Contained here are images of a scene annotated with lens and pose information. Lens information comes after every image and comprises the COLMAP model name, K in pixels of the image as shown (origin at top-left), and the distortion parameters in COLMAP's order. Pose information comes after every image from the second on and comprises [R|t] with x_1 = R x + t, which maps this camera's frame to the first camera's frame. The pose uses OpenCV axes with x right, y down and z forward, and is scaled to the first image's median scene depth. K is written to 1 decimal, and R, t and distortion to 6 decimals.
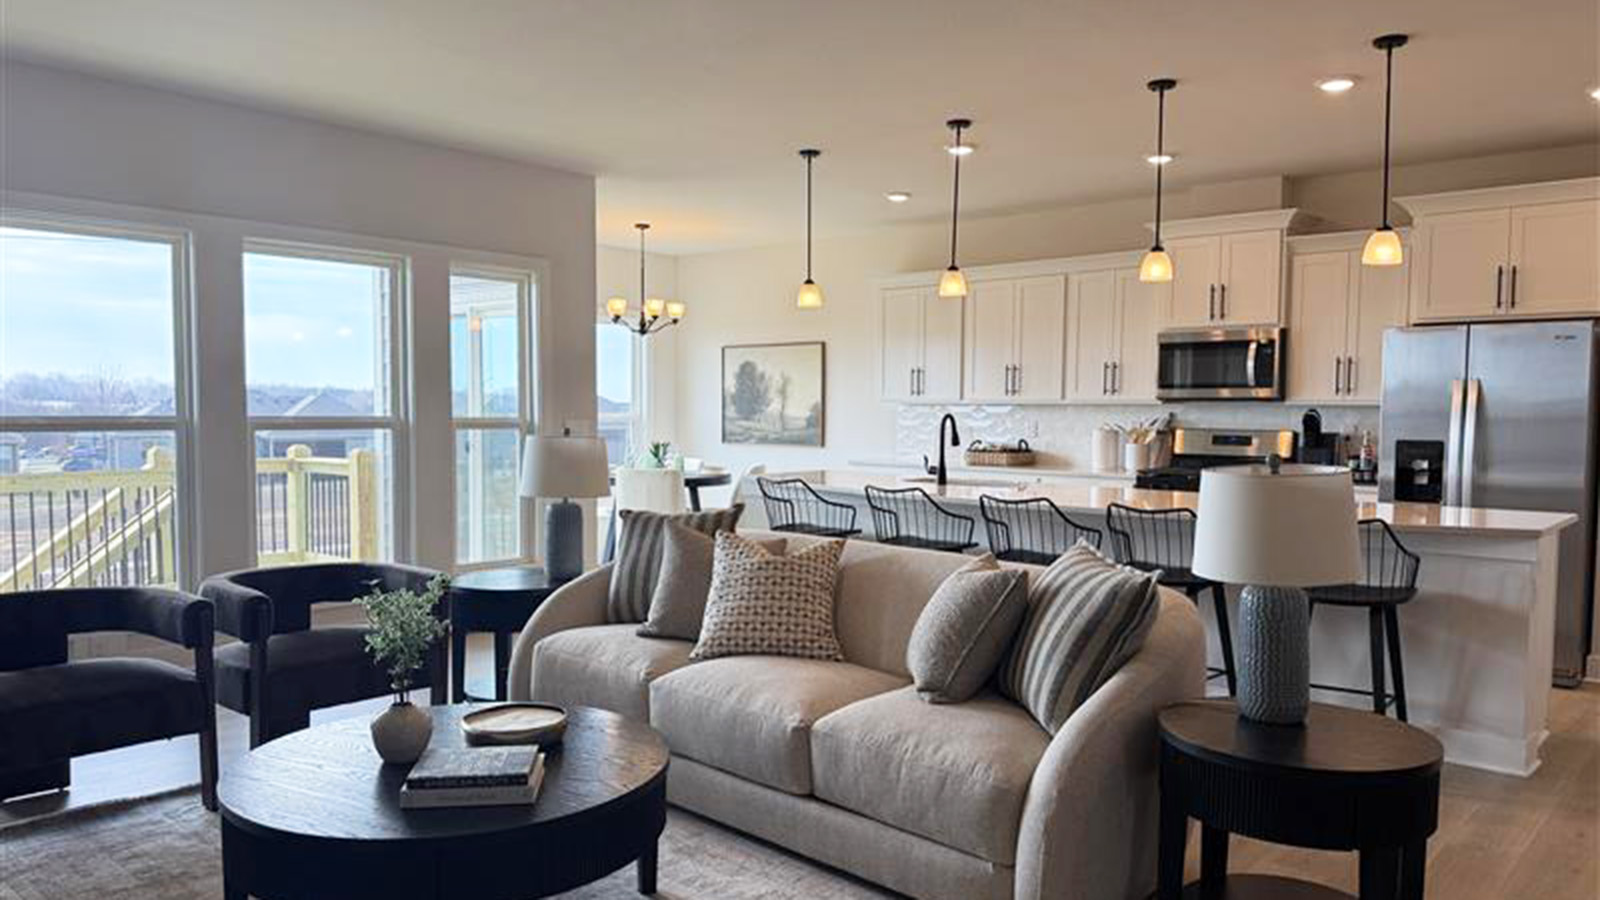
lens RADIAL K [[1160.2, 0, 803.4], [0, 1160.2, 466.4], [0, 0, 1]] dist [0.072630, -0.035990]
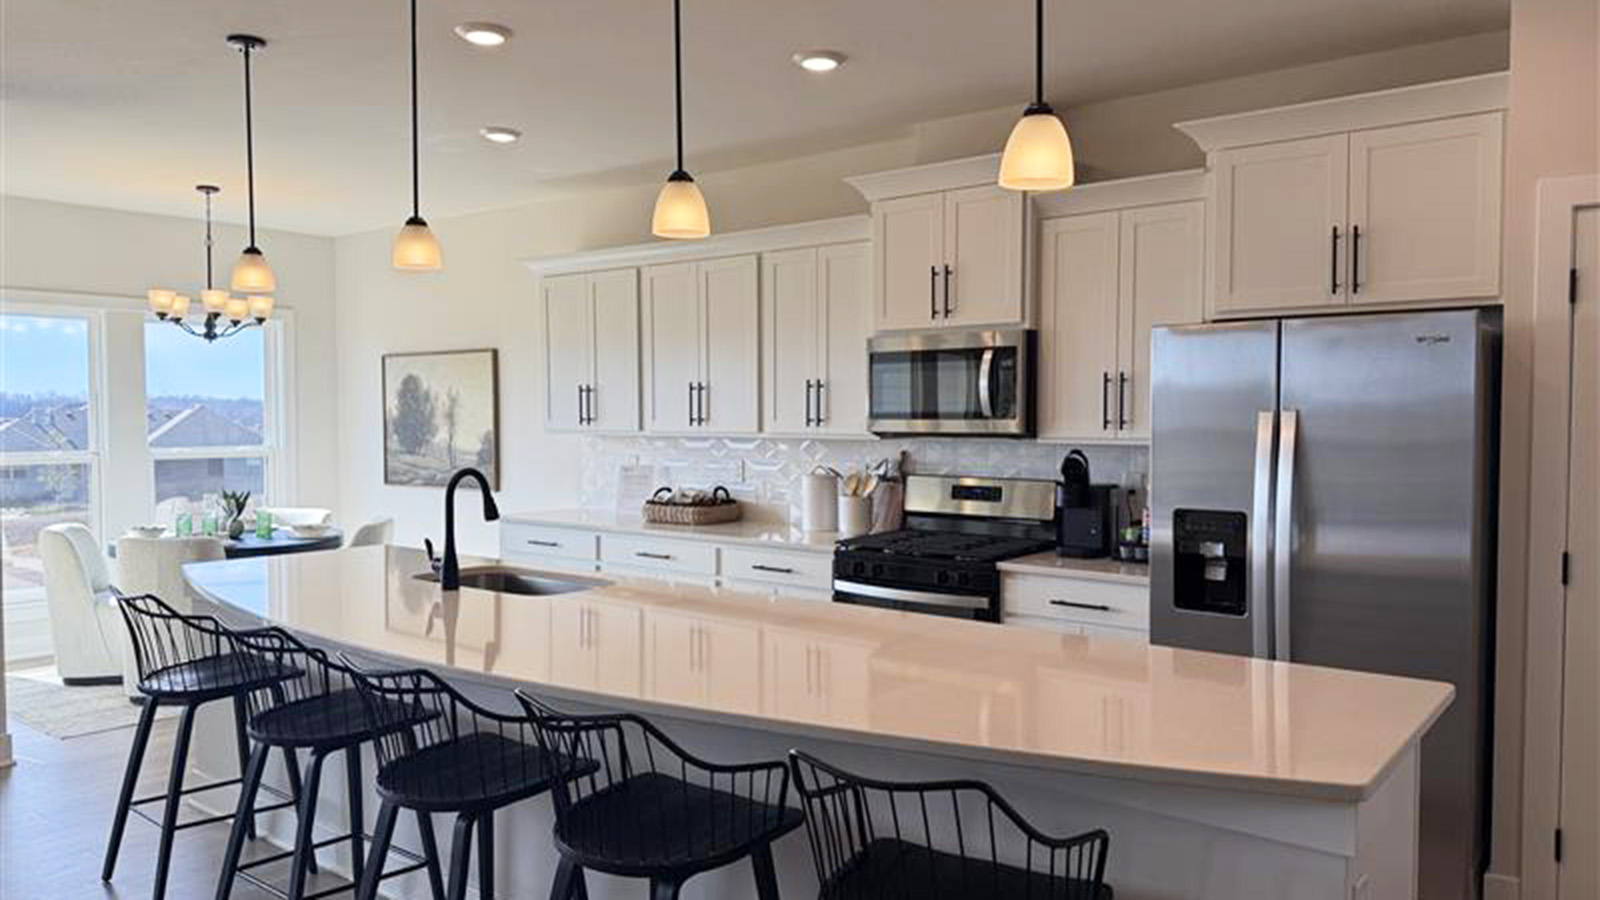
lens RADIAL K [[1160.2, 0, 796.3], [0, 1160.2, 455.4], [0, 0, 1]] dist [0.072630, -0.035990]
pose [[0.998505, -0.011598, 0.053413, 0.210464], [0.012329, 0.999834, -0.013383, -0.034095], [-0.053249, 0.014021, 0.998483, 0.309351]]
